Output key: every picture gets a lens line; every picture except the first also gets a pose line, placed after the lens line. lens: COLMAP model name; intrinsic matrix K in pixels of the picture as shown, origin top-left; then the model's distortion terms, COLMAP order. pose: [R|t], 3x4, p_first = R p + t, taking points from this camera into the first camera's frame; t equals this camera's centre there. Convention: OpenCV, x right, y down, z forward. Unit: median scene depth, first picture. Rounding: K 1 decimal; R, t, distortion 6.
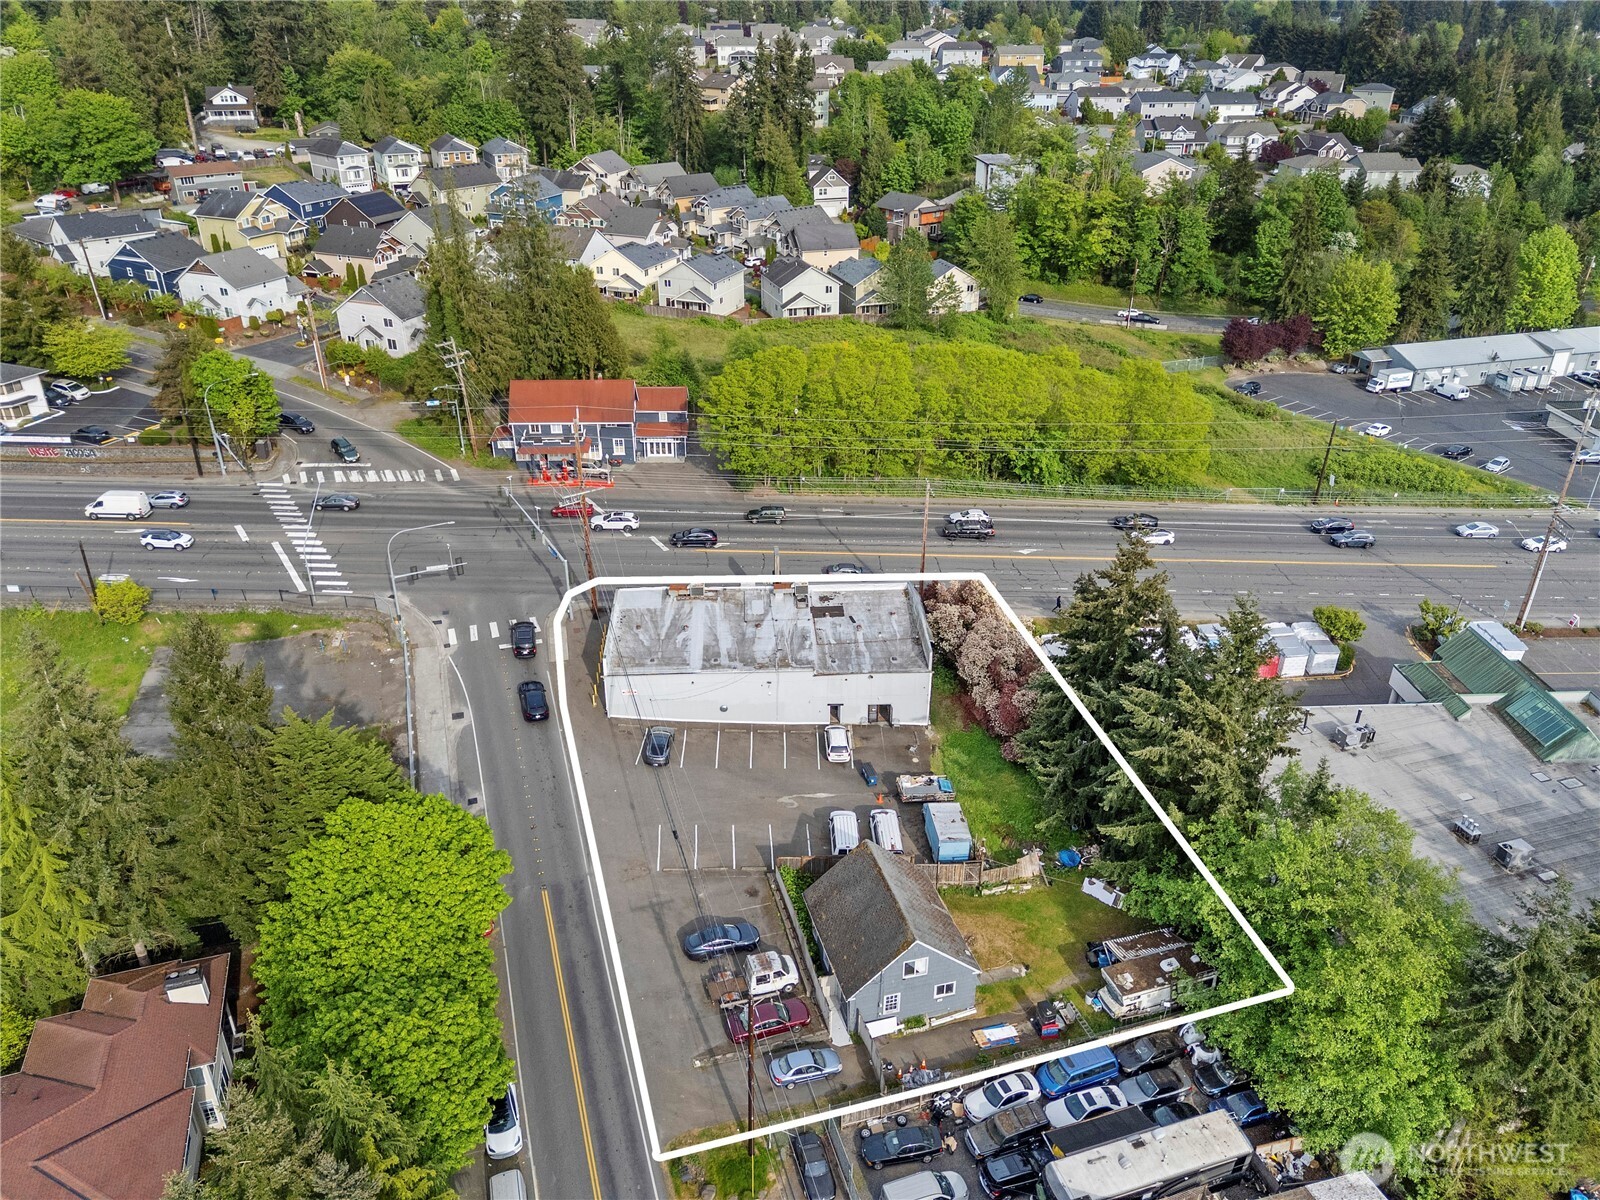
lens RADIAL K [[1177.8, 0, 800.0], [0, 1177.8, 600.0], [0, 0, 1]] dist [0.072639, -0.071379]
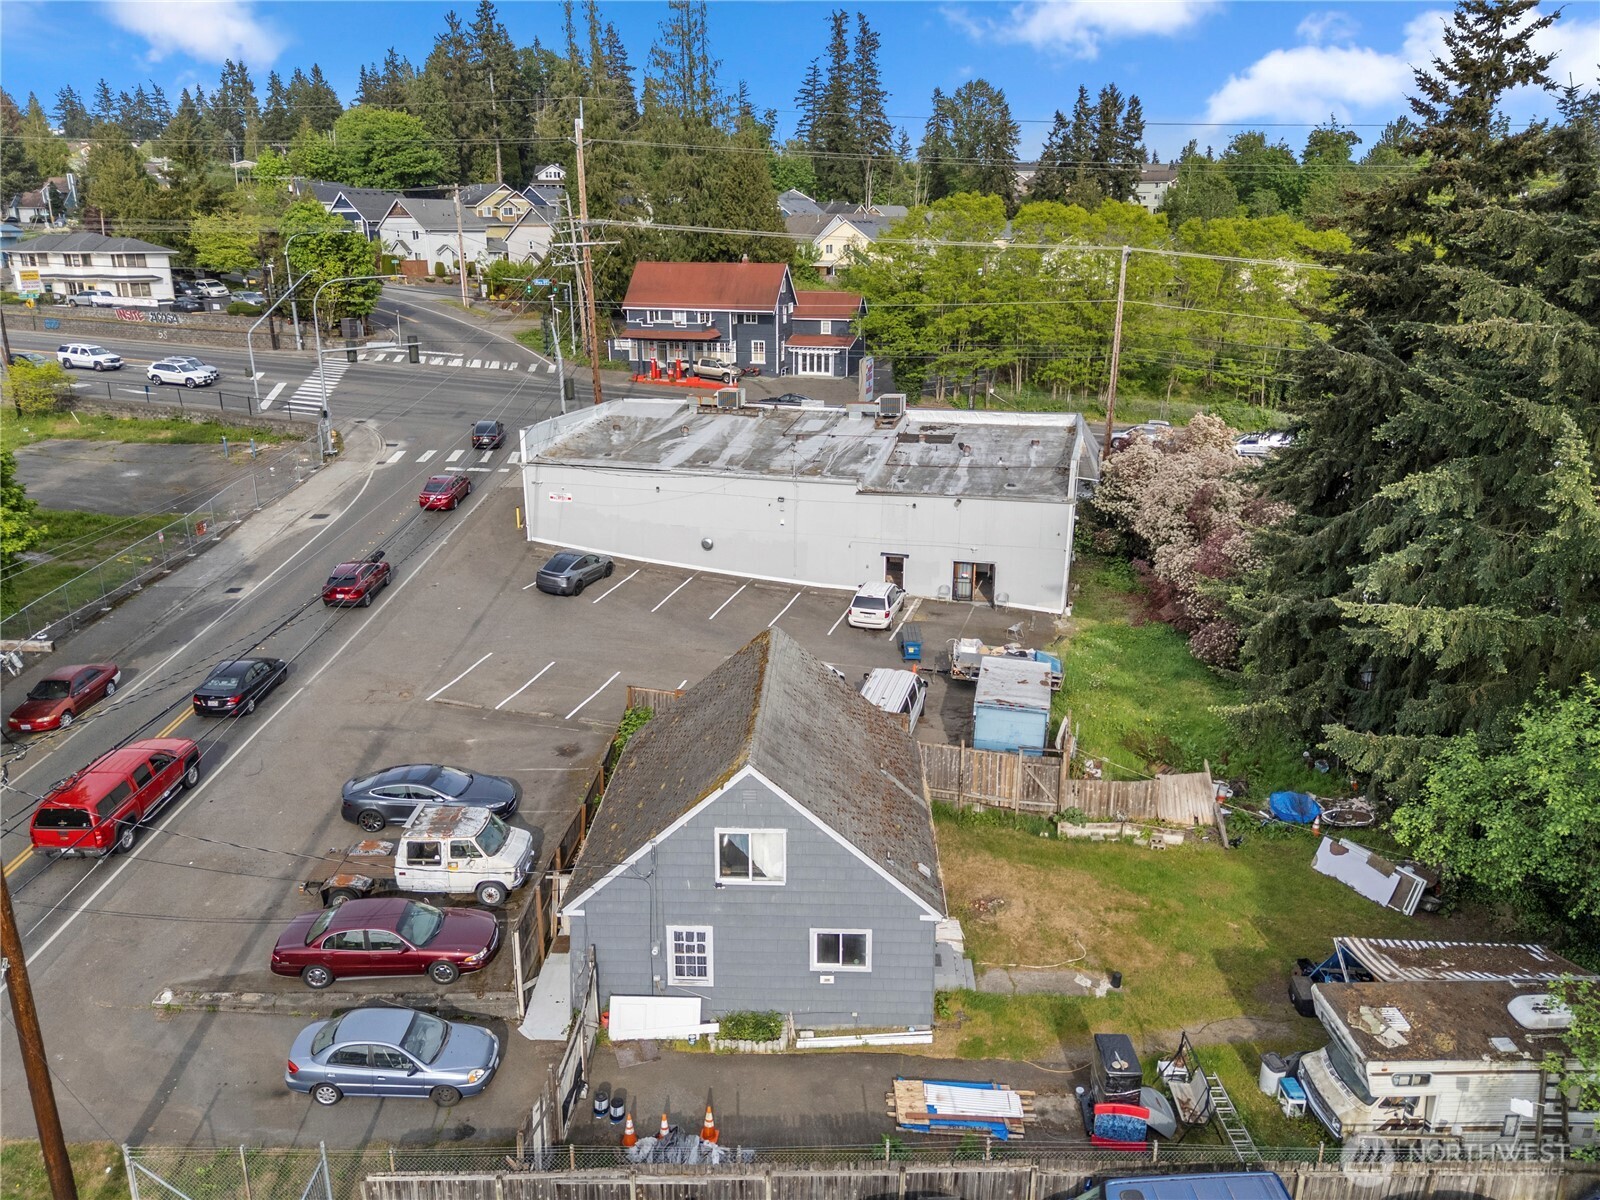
lens RADIAL K [[1177.8, 0, 800.0], [0, 1177.8, 600.0], [0, 0, 1]] dist [0.072639, -0.071379]
pose [[0.954276, 0.091149, -0.284690, 0.178189], [-0.140267, 0.977556, -0.157190, 0.245274], [0.263973, 0.189936, 0.945644, 0.547379]]
